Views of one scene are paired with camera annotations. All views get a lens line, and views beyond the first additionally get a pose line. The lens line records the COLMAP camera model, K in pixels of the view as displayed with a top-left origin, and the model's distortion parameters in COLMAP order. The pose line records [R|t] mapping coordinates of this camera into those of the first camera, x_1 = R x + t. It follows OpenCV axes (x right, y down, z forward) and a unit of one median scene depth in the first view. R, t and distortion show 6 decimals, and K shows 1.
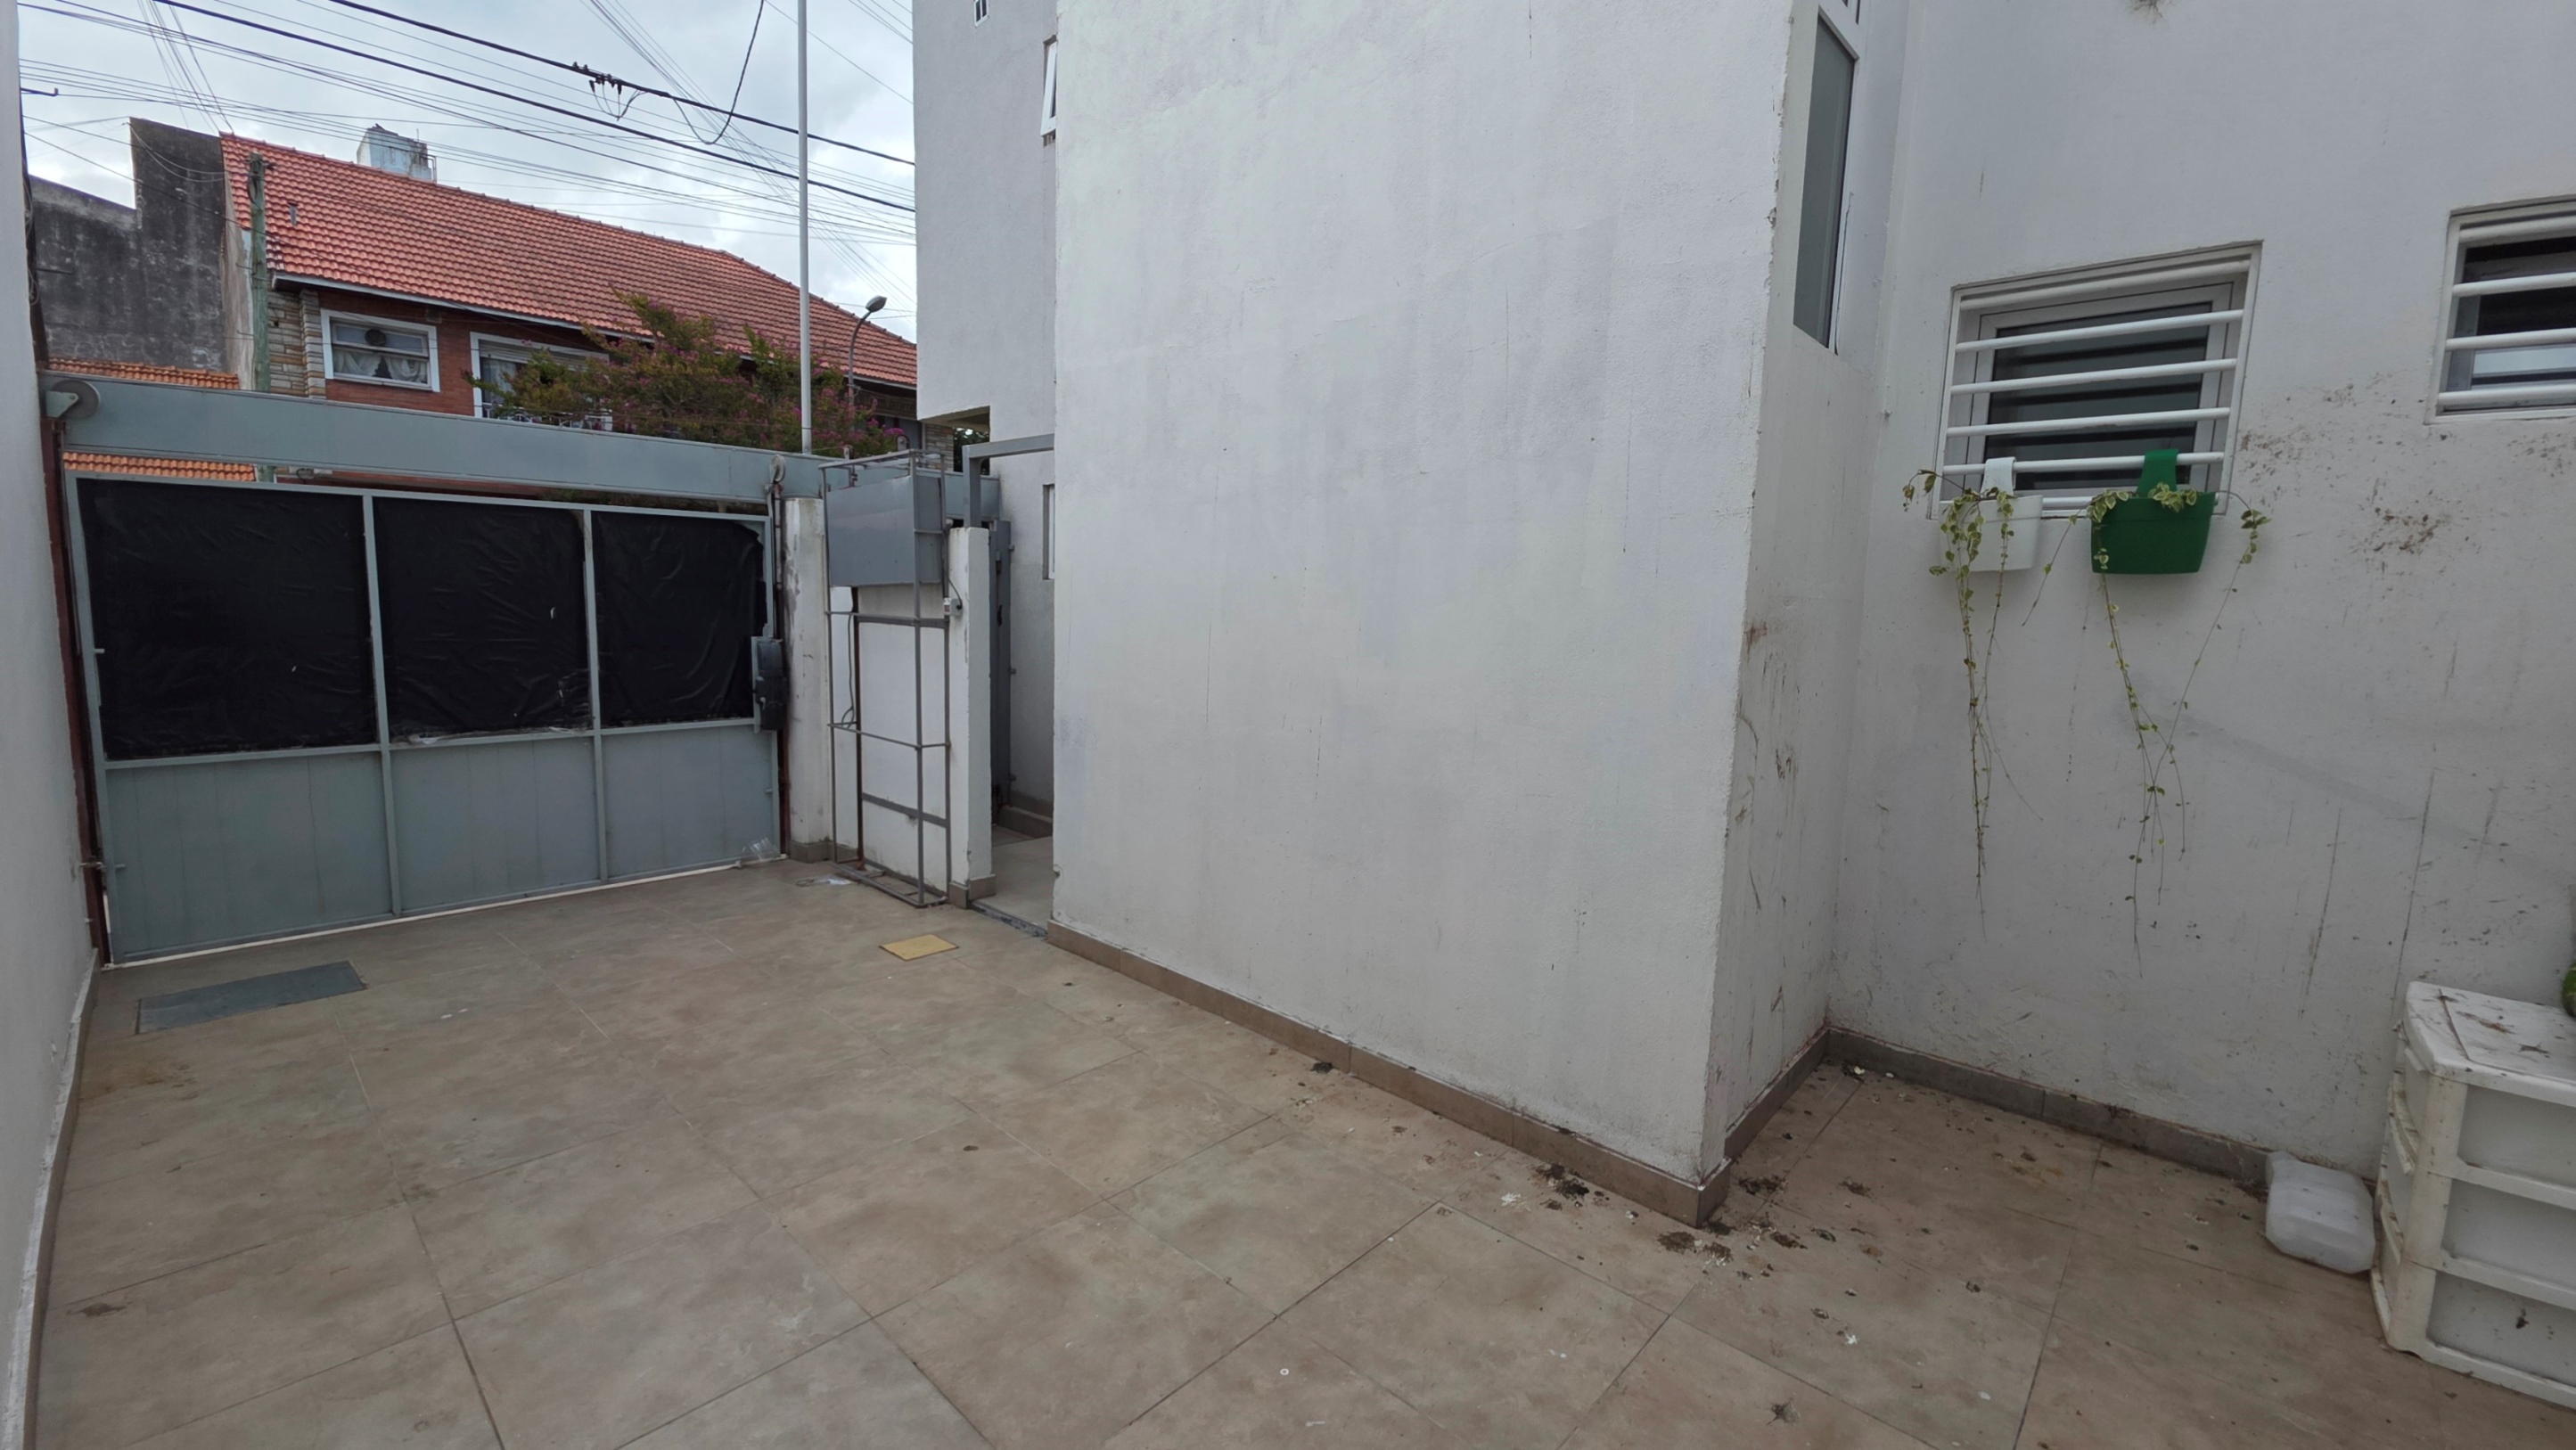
lens RADIAL K [[1023.3, 0, 1287.4], [0, 1023.3, 711.0], [0, 0, 1]] dist [0.015799, -0.009922]
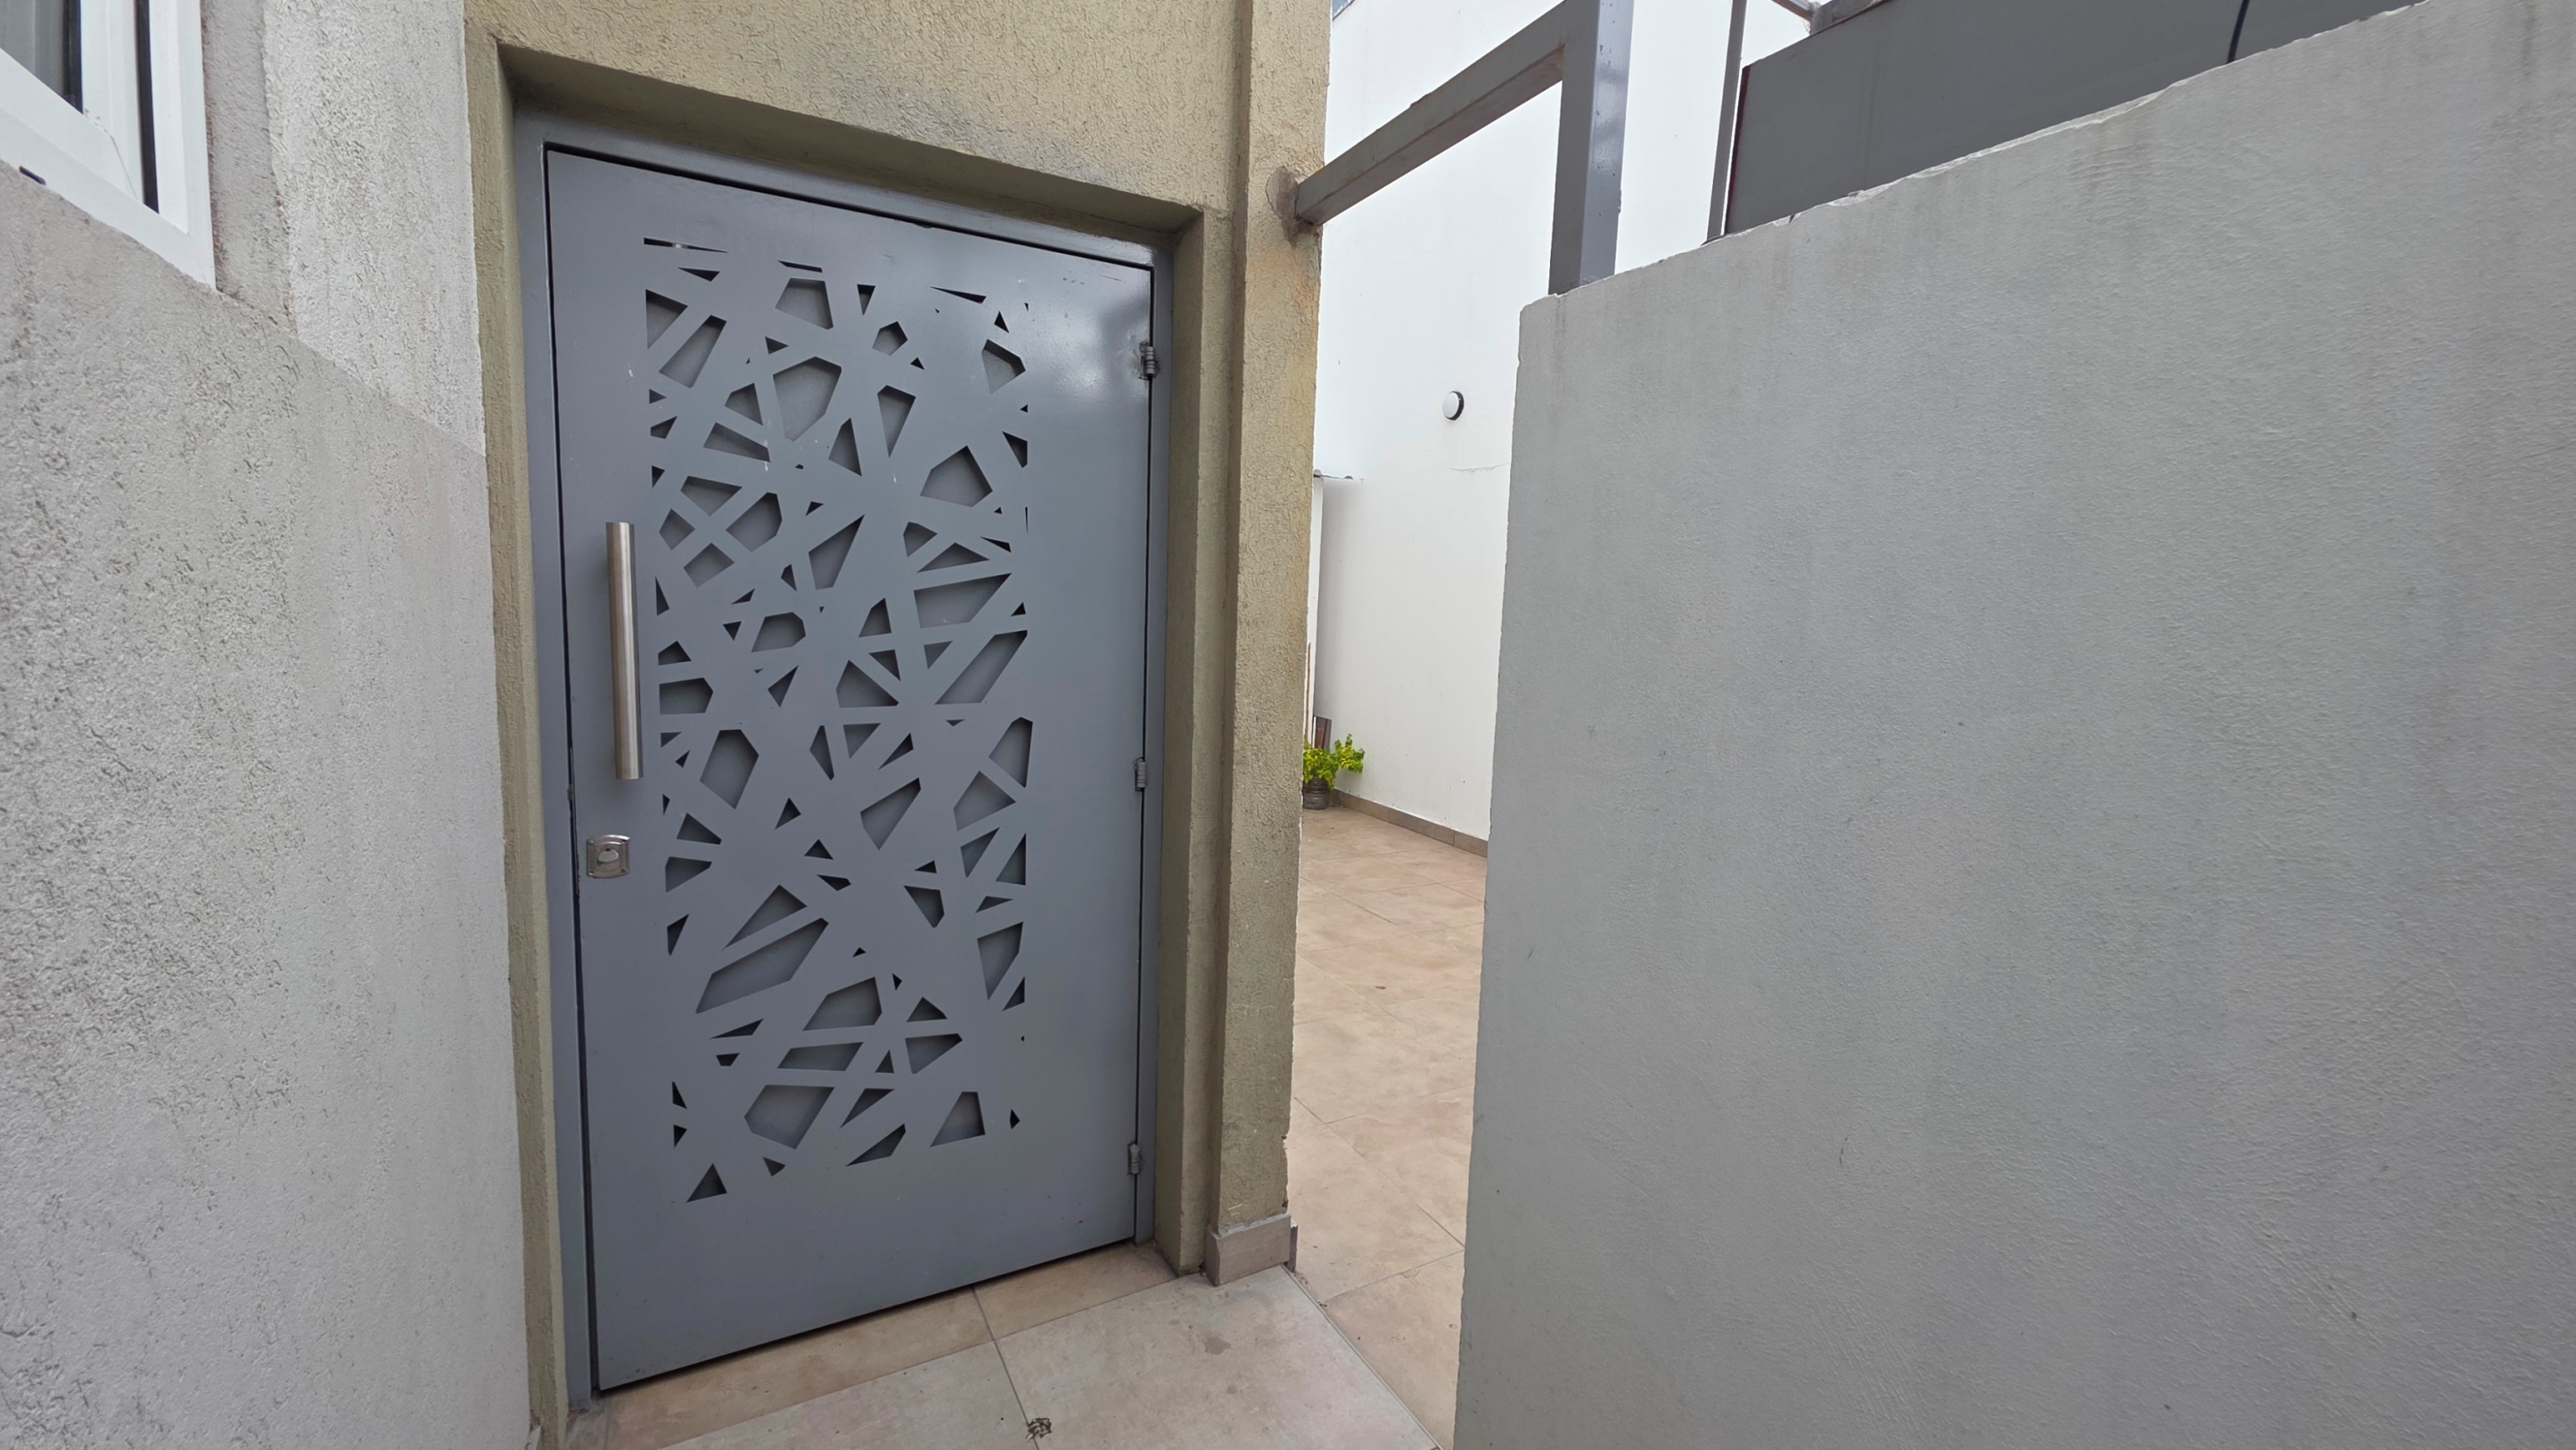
lens RADIAL K [[1023.3, 0, 1287.4], [0, 1023.3, 711.0], [0, 0, 1]] dist [0.015799, -0.009922]
pose [[-0.950687, -0.100377, 0.293460, -0.568984], [-0.034998, 0.974857, 0.220068, -0.230214], [-0.308171, 0.198945, -0.930296, 2.294631]]
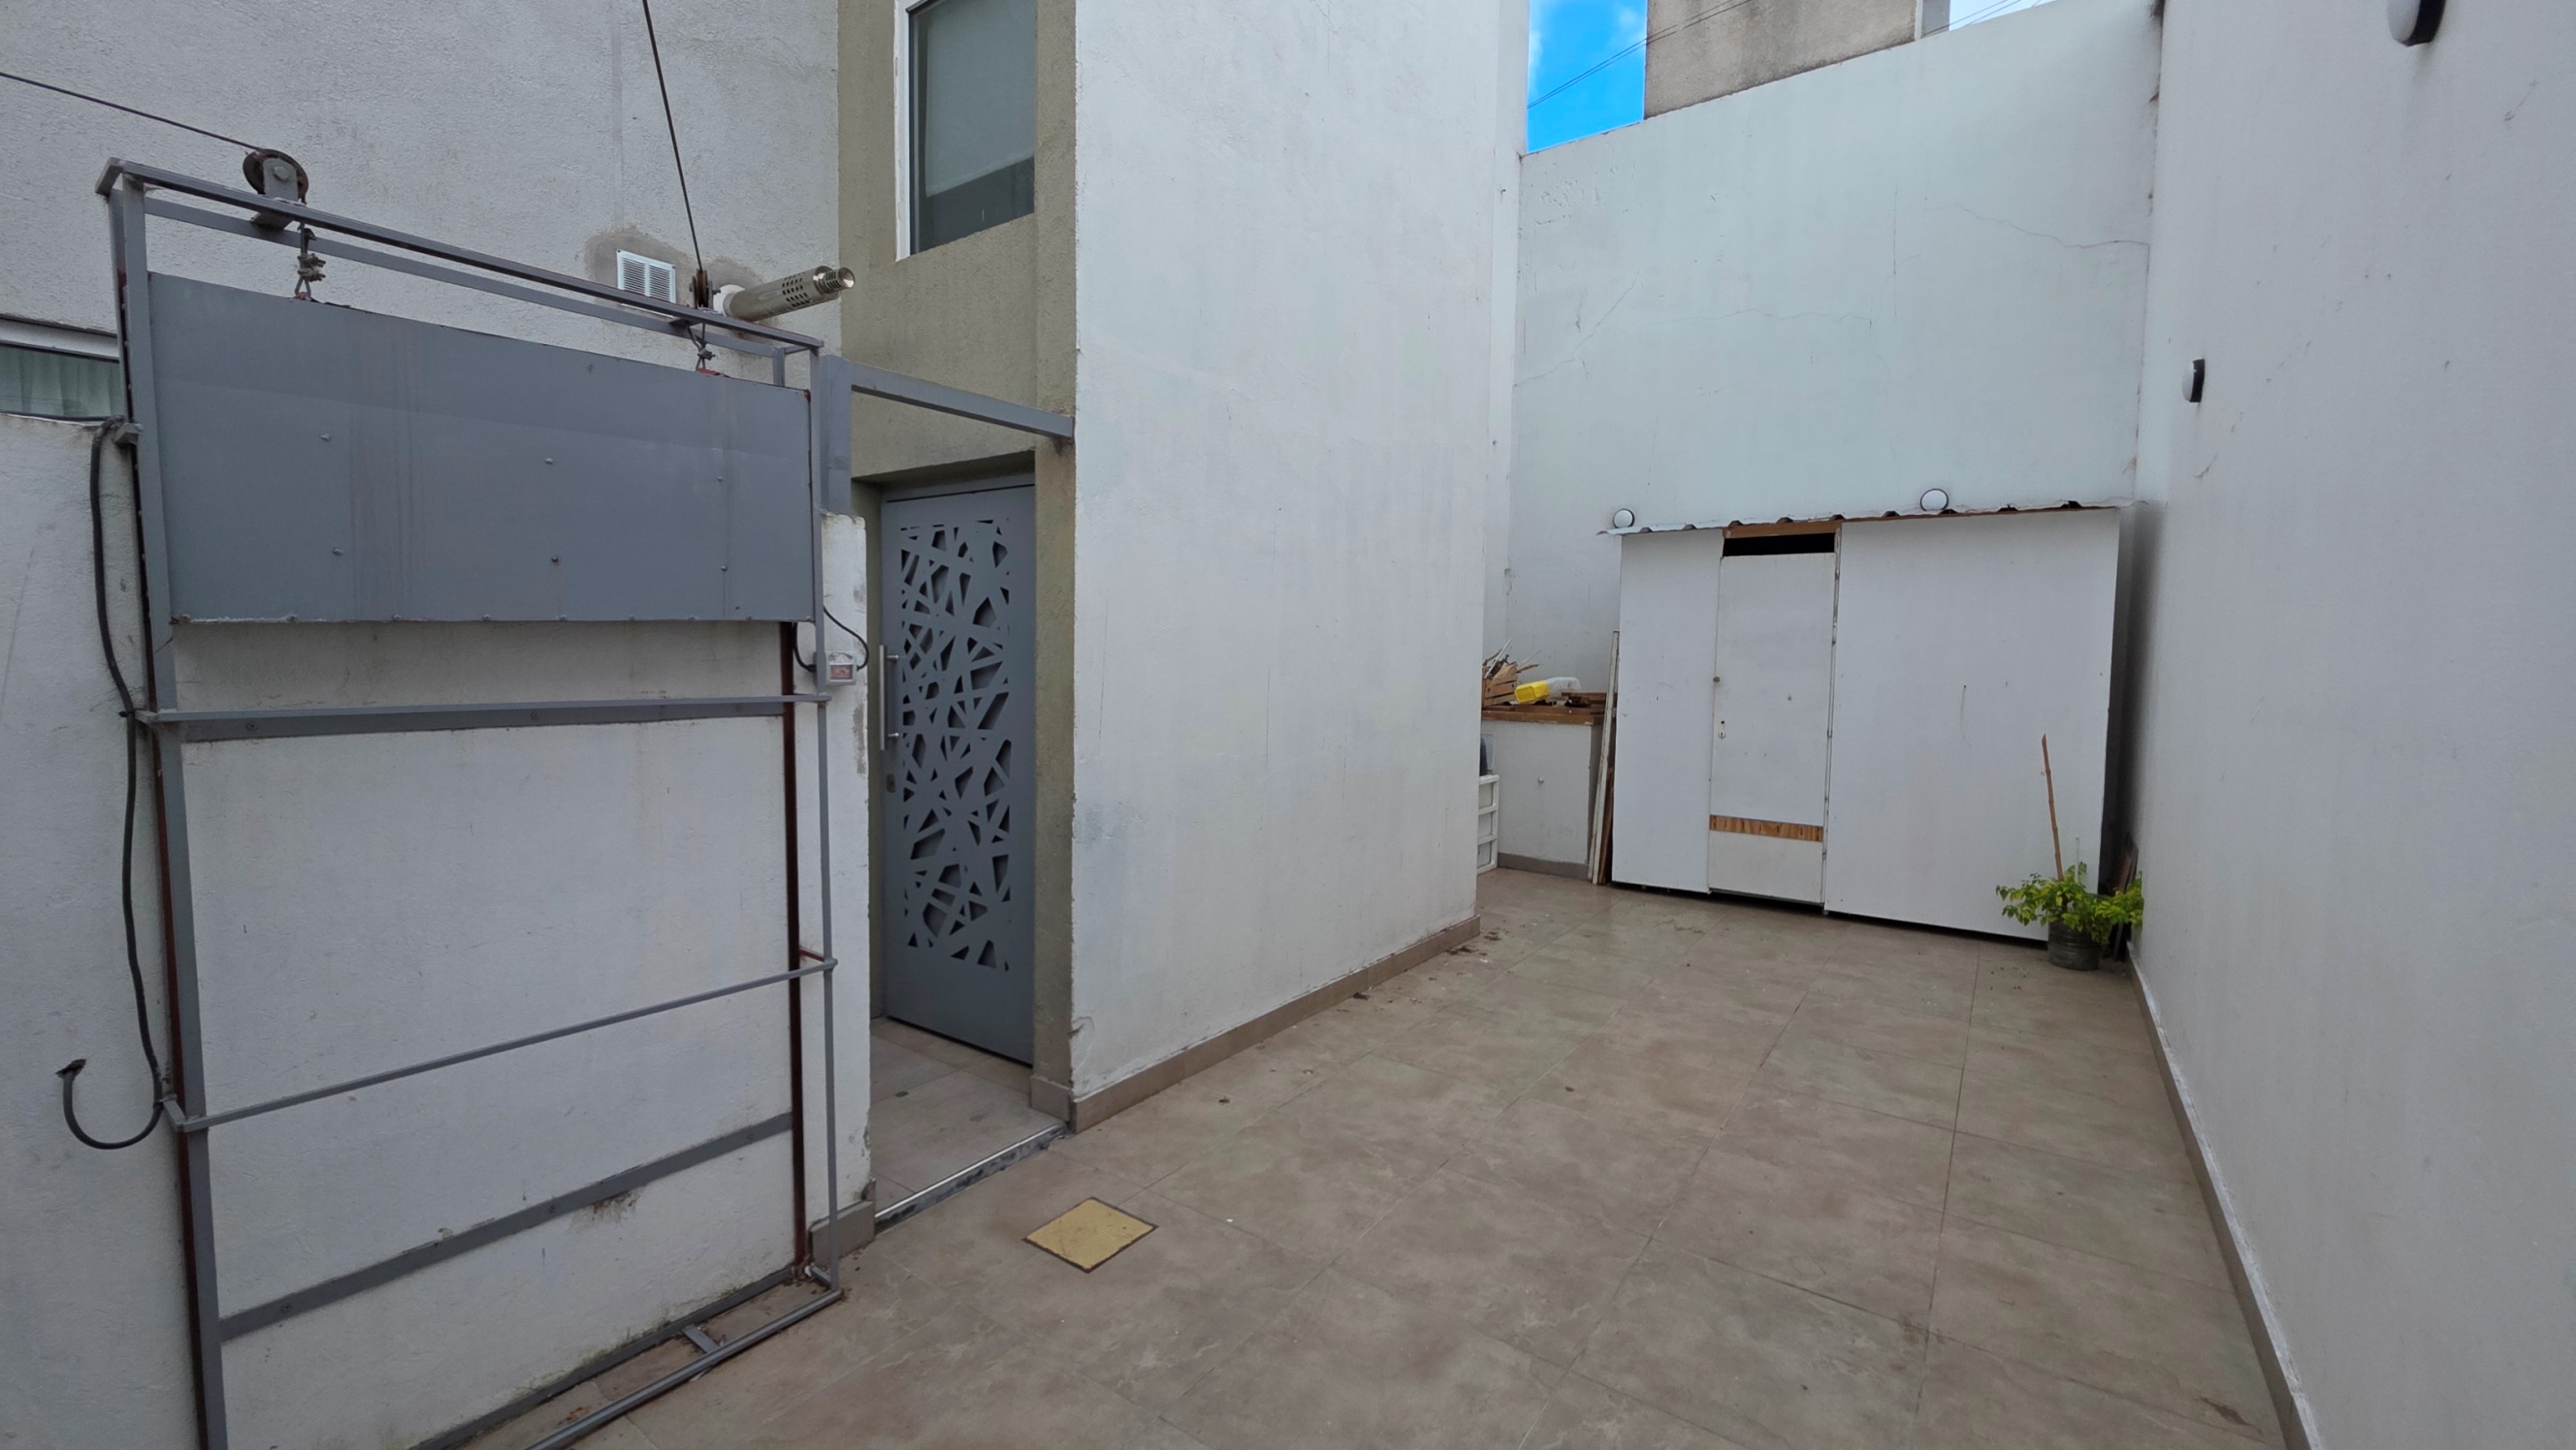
lens RADIAL K [[1023.3, 0, 1287.4], [0, 1023.3, 711.0], [0, 0, 1]] dist [0.015799, -0.009922]
pose [[-0.126812, -0.087436, 0.988066, -1.511140], [0.092769, 0.990696, 0.099576, -0.195084], [-0.987579, 0.104290, -0.117521, 1.486328]]
